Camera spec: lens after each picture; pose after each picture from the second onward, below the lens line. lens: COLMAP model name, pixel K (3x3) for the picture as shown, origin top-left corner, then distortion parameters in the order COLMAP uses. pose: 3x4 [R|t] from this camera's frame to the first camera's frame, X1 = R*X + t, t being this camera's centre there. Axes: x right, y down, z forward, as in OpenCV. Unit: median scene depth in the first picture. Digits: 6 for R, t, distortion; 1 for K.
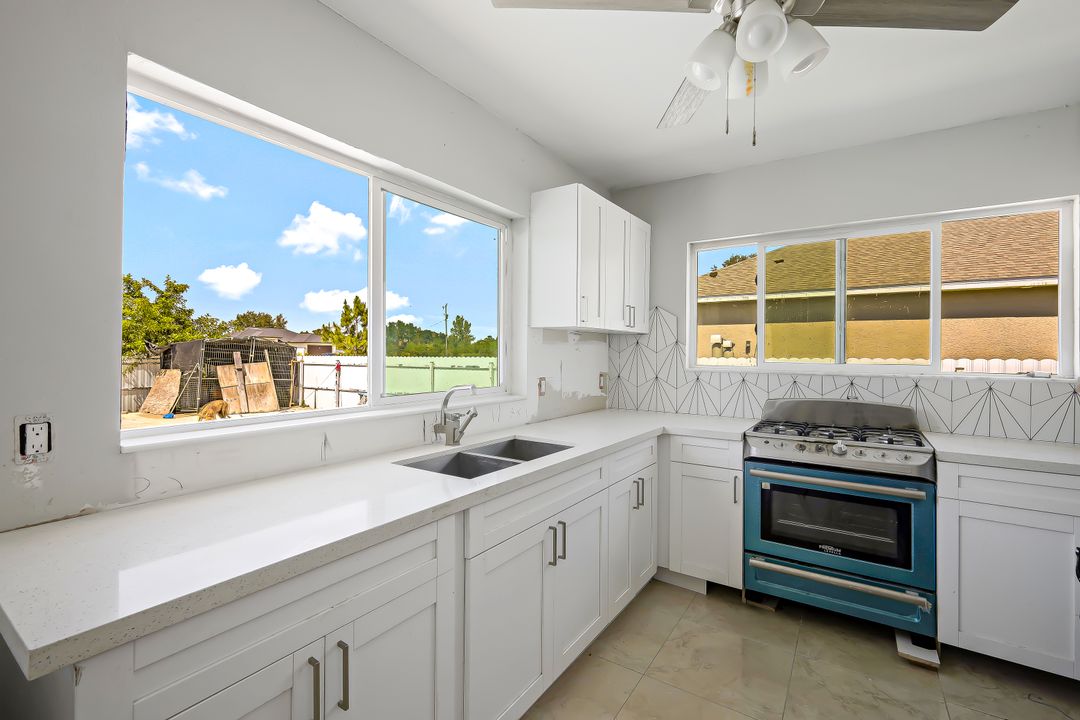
lens RADIAL K [[471.6, 0, 540.0], [0, 471.6, 360.0], [0, 0, 1]] dist [0.003707, 0.000208]
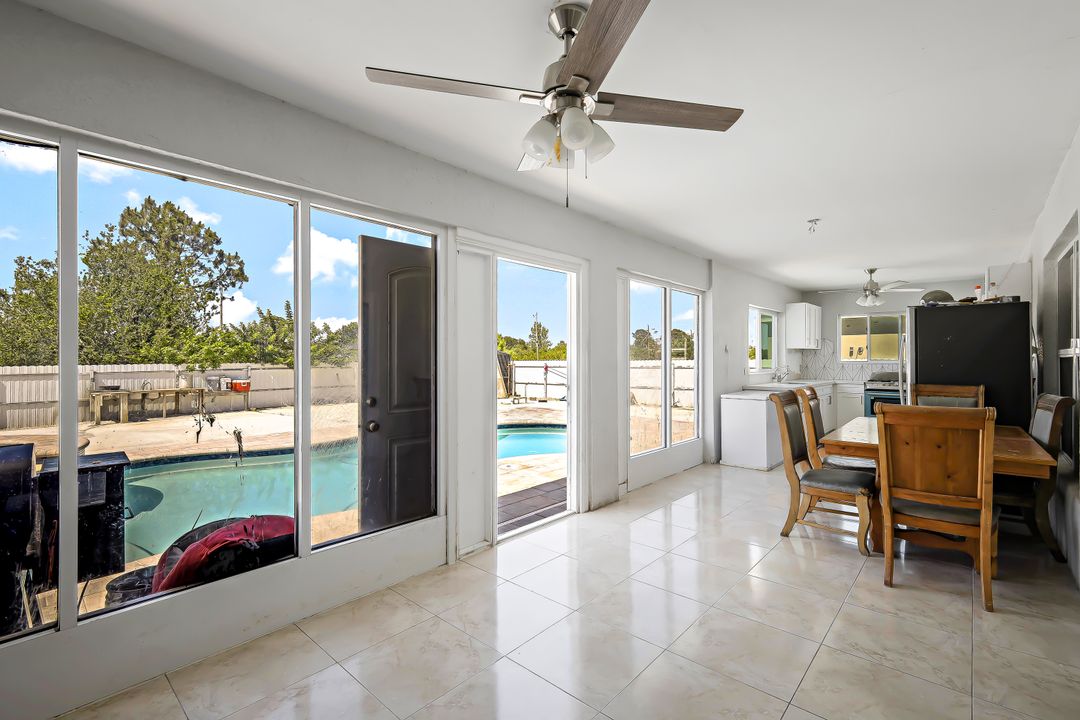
lens RADIAL K [[482.5, 0, 540.3], [0, 482.5, 359.5], [0, 0, 1]] dist [0.012127, -0.000034]
pose [[0.990801, -0.008255, -0.135073, -0.237730], [0.006696, 0.999906, -0.011990, 0.005714], [0.135159, 0.010975, 0.990763, -0.467187]]
